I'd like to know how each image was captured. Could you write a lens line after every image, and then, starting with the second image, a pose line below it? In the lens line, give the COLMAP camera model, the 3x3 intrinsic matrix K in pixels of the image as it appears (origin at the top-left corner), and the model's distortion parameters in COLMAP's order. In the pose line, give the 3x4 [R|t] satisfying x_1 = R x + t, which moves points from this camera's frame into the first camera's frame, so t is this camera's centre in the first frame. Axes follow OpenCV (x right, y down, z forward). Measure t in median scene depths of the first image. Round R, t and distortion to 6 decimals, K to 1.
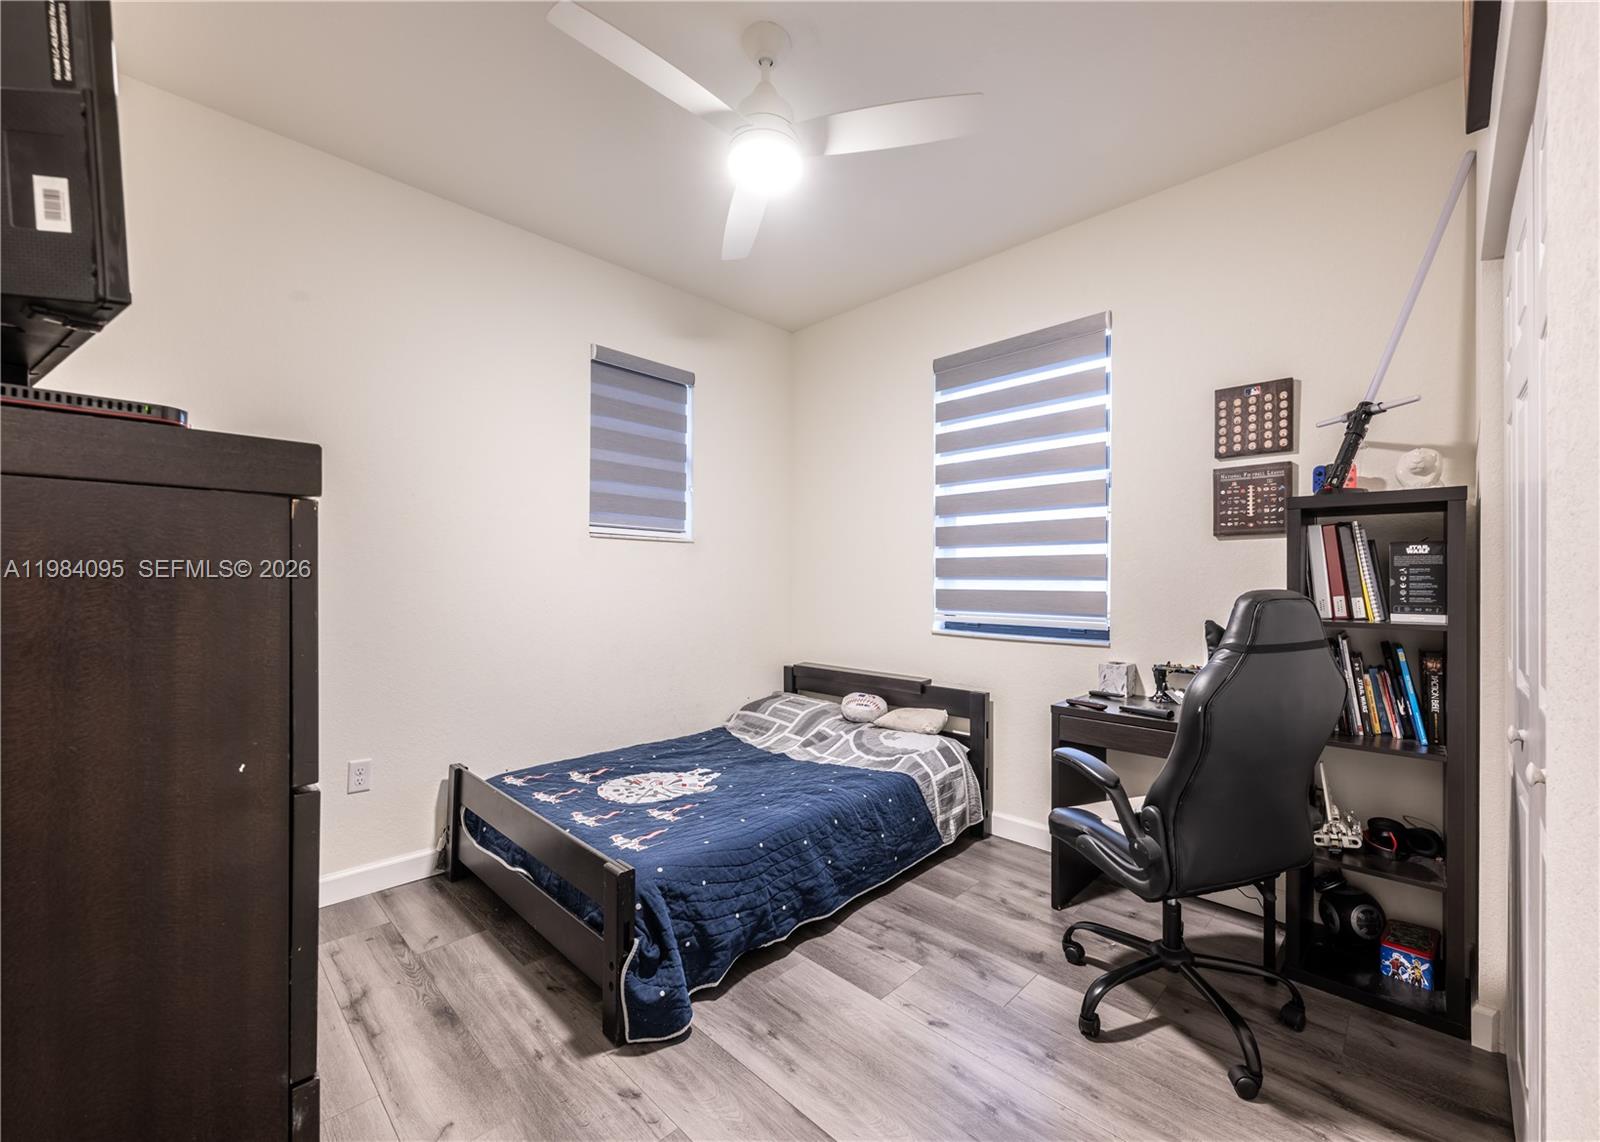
lens RADIAL K [[630.9, 0, 800.8], [0, 630.9, 574.7], [0, 0, 1]] dist [0.001652, 0.000007]
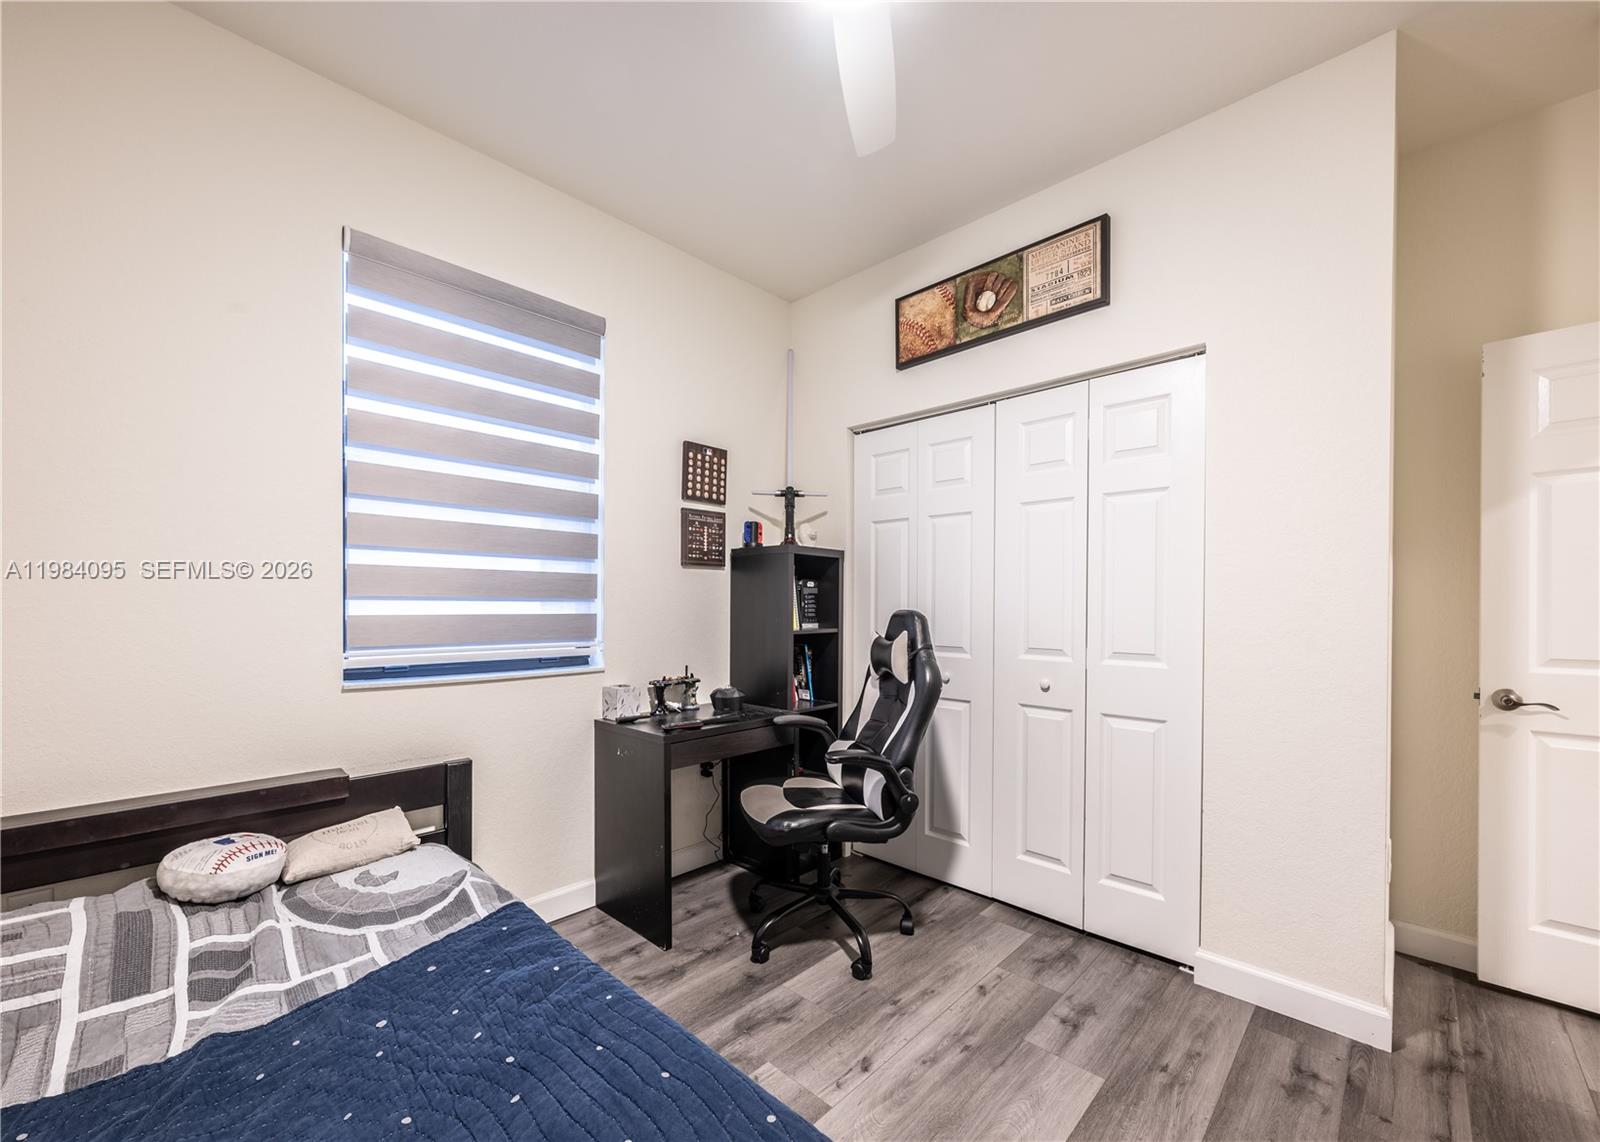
lens RADIAL K [[630.9, 0, 804.5], [0, 630.9, 607.3], [0, 0, 1]] dist [0.001652, 0.000007]
pose [[0.007094, -0.009384, 0.999931, -0.547999], [-0.014918, 0.999844, 0.009489, 0.003936], [-0.999864, -0.014984, 0.006953, 0.810366]]
